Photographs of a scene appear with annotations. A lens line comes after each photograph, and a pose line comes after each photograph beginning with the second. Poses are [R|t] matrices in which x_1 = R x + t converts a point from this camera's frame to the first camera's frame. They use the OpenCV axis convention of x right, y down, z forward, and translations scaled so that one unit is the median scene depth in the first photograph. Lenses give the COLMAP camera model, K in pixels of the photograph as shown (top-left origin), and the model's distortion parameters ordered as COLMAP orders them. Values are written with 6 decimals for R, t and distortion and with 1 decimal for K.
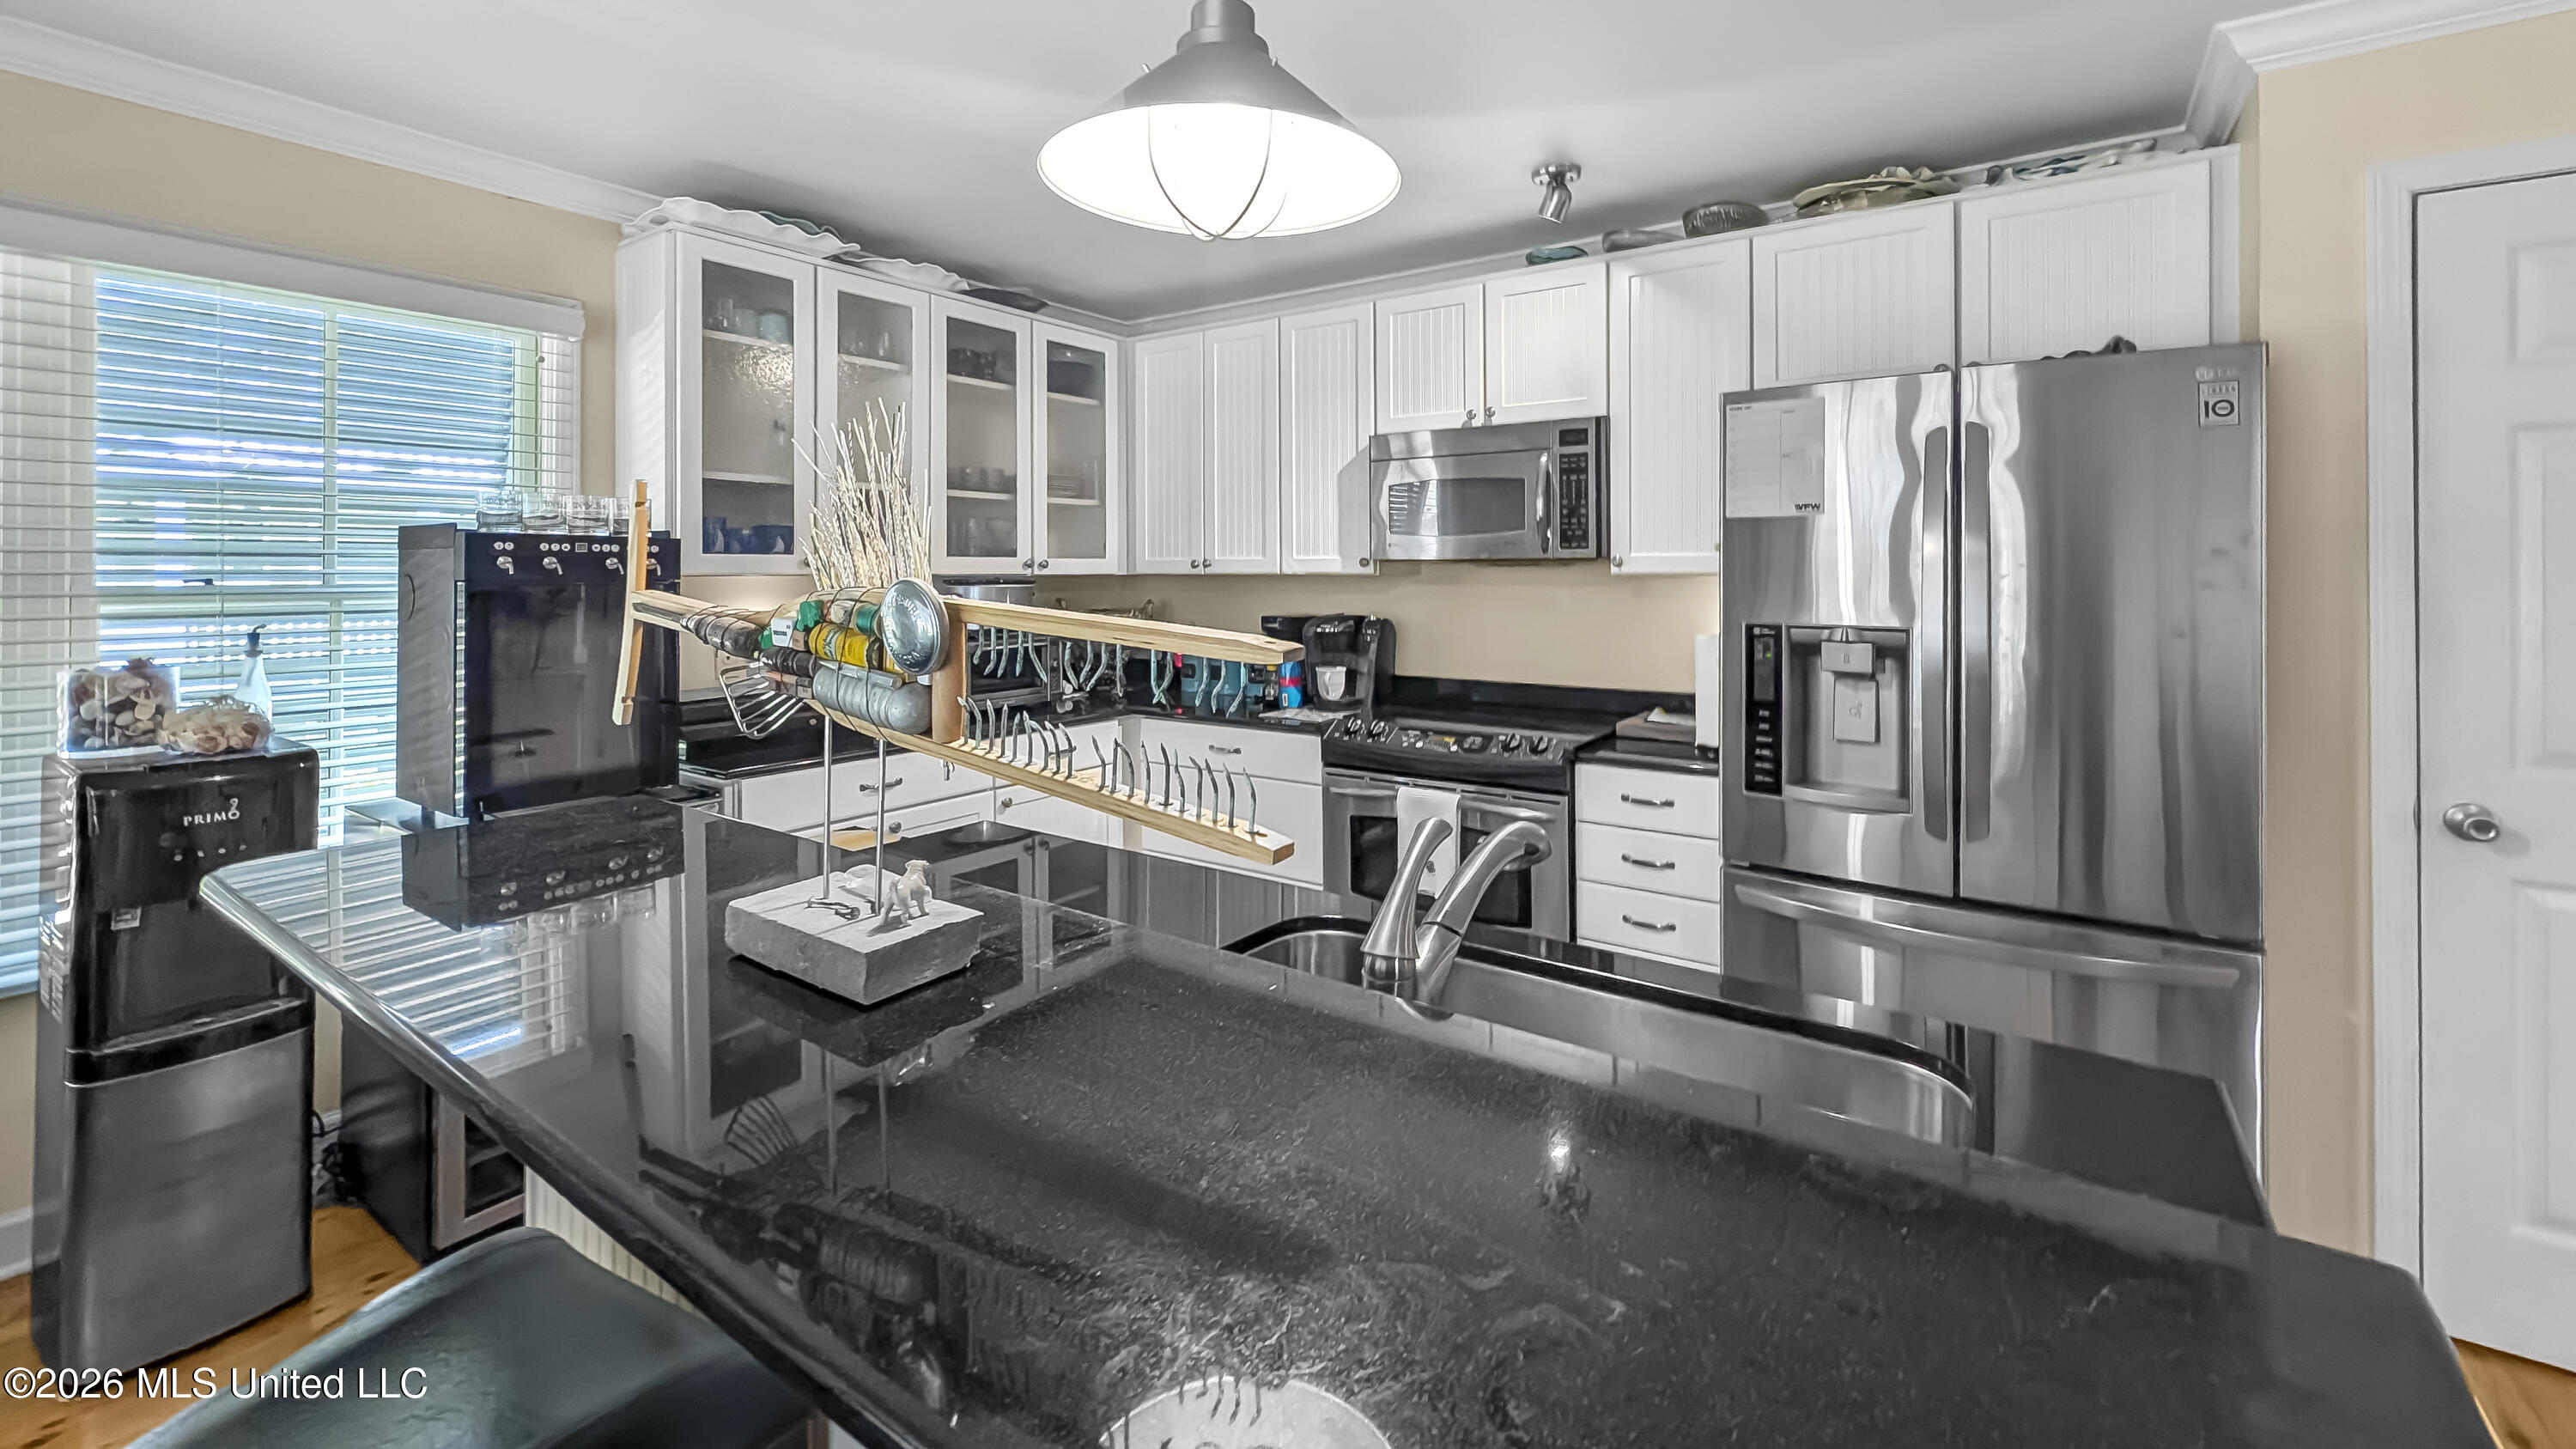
lens RADIAL K [[1009.2, 0, 1348.0], [0, 1009.2, 603.4], [0, 0, 1]] dist [-0.001294, -0.000160]
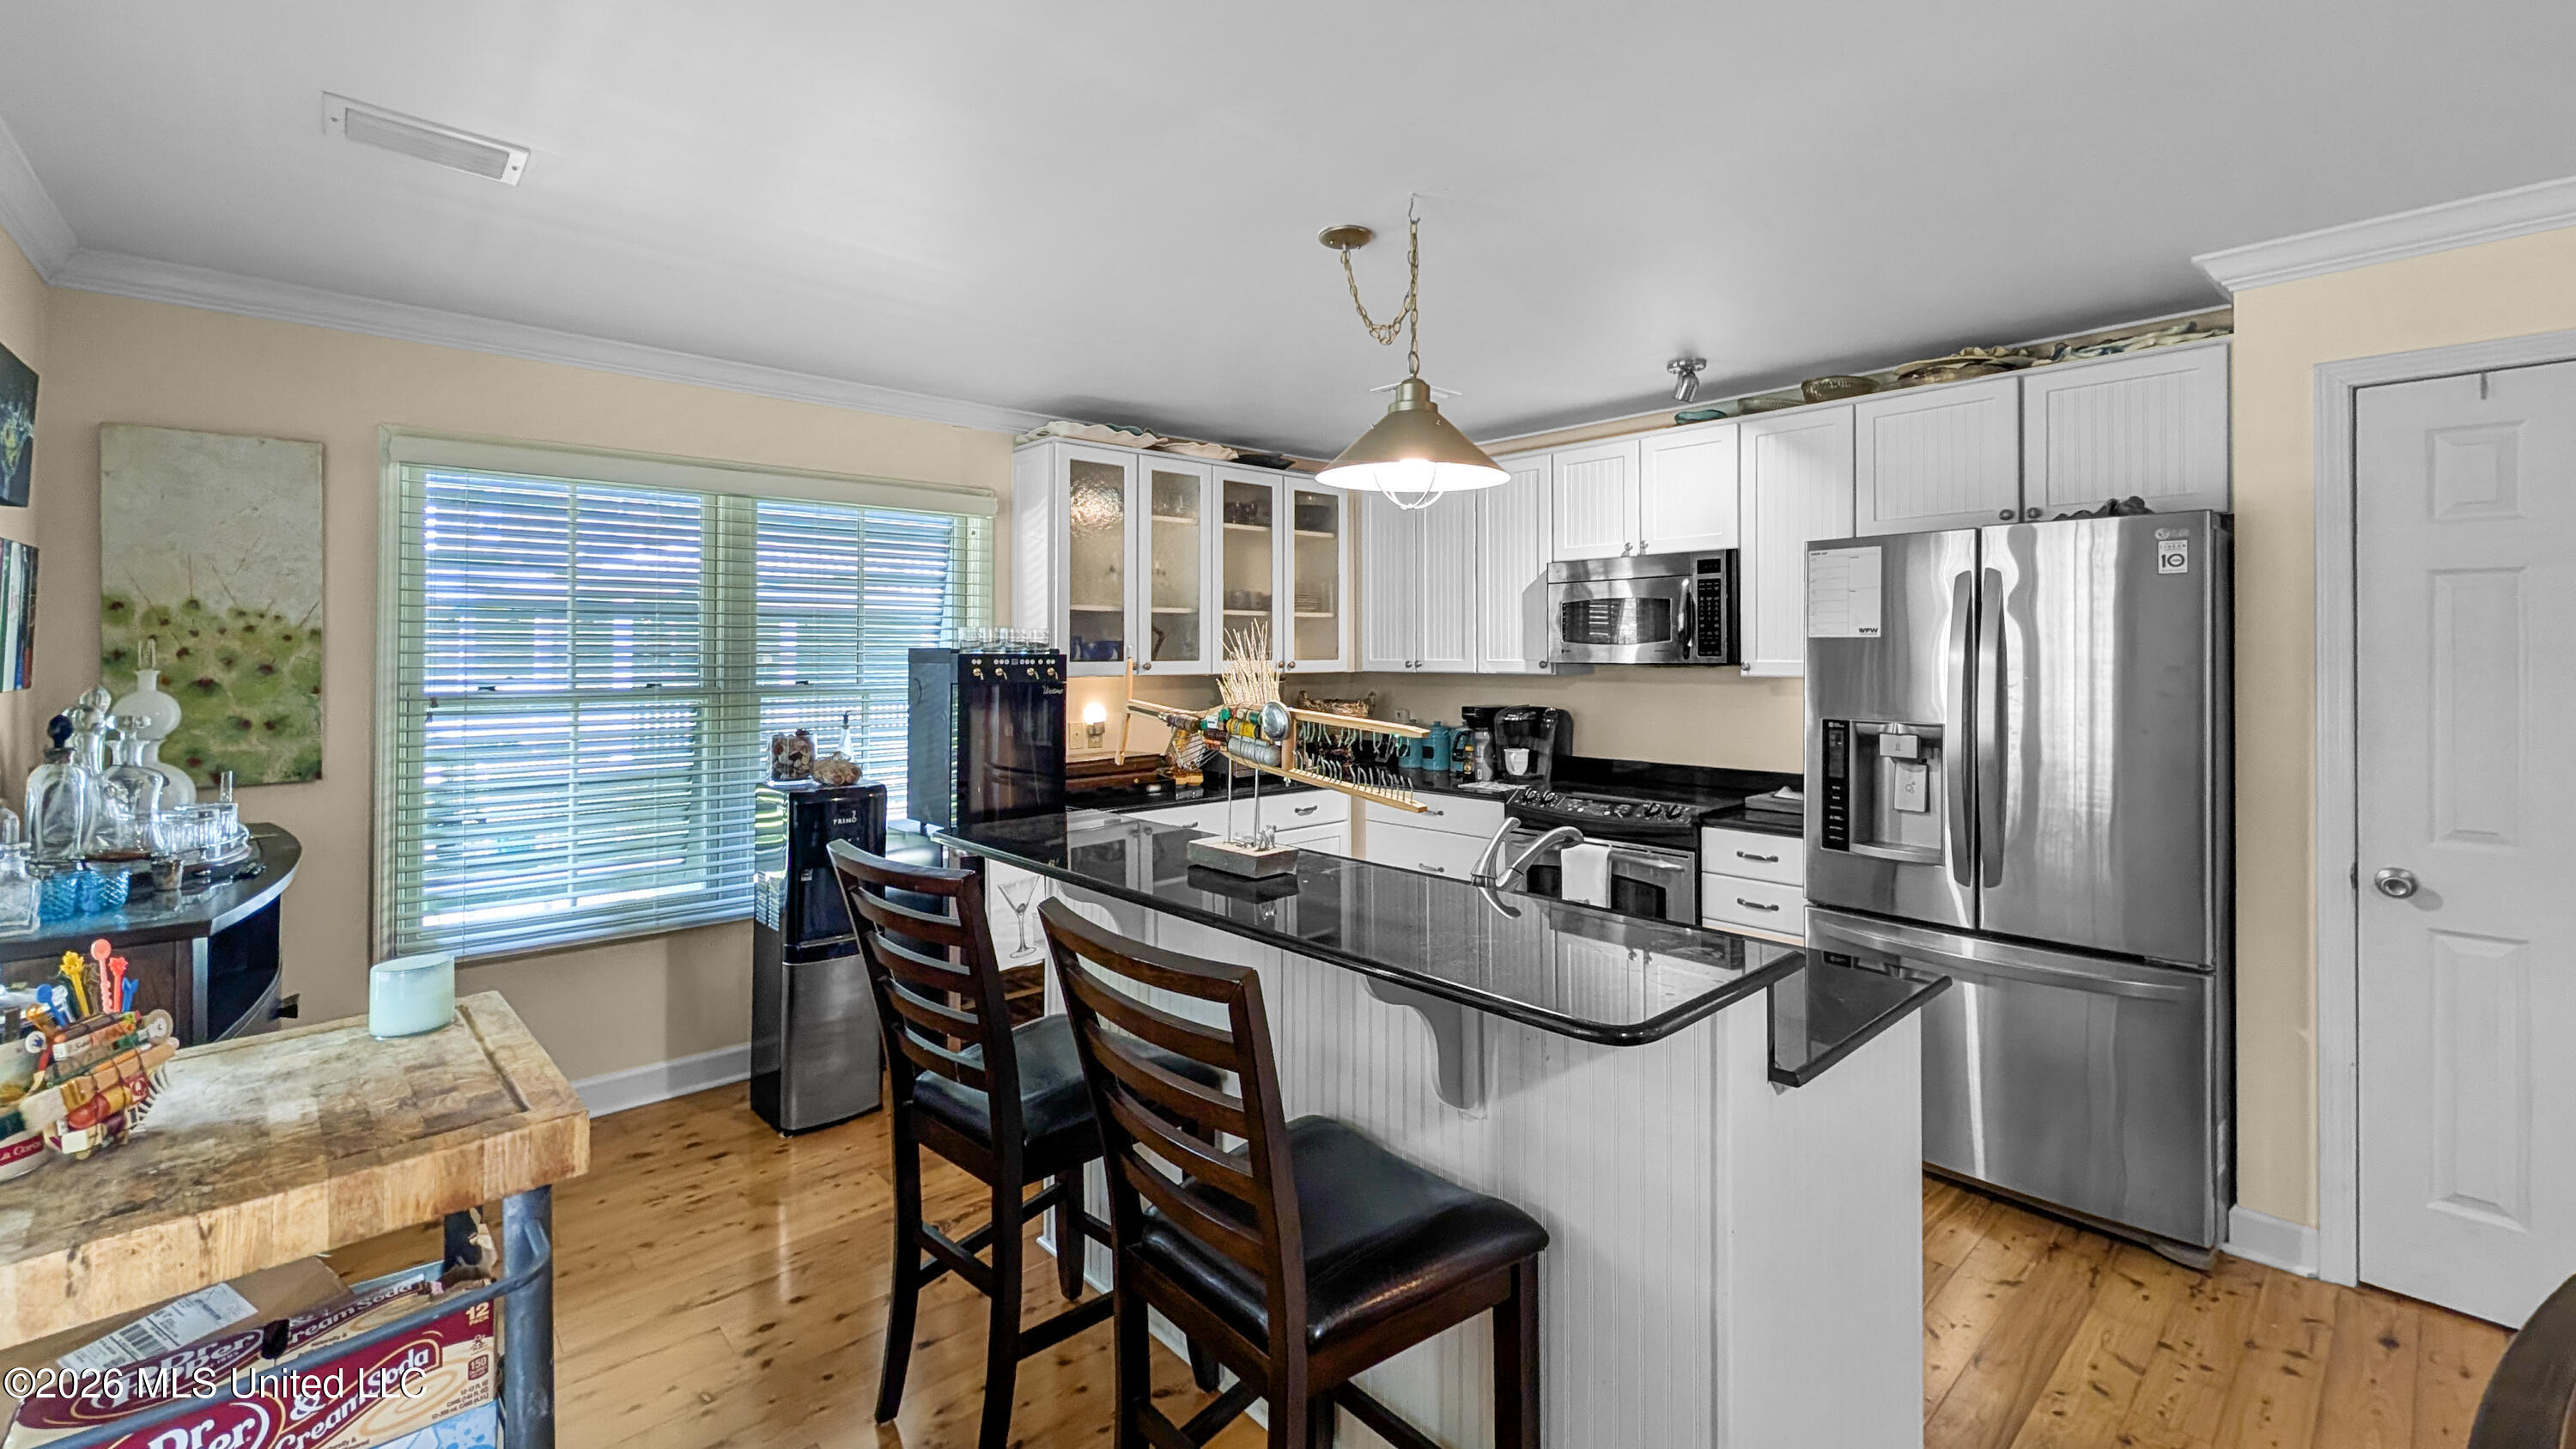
lens RADIAL K [[1011.2, 0, 1289.5], [0, 1011.2, 691.1], [0, 0, 1]] dist [-0.002590, -0.000514]
pose [[0.962044, 0.003119, -0.272875, 0.065853], [-0.002174, 0.999991, 0.003766, -0.014682], [0.272885, -0.003030, 0.962042, -0.336029]]
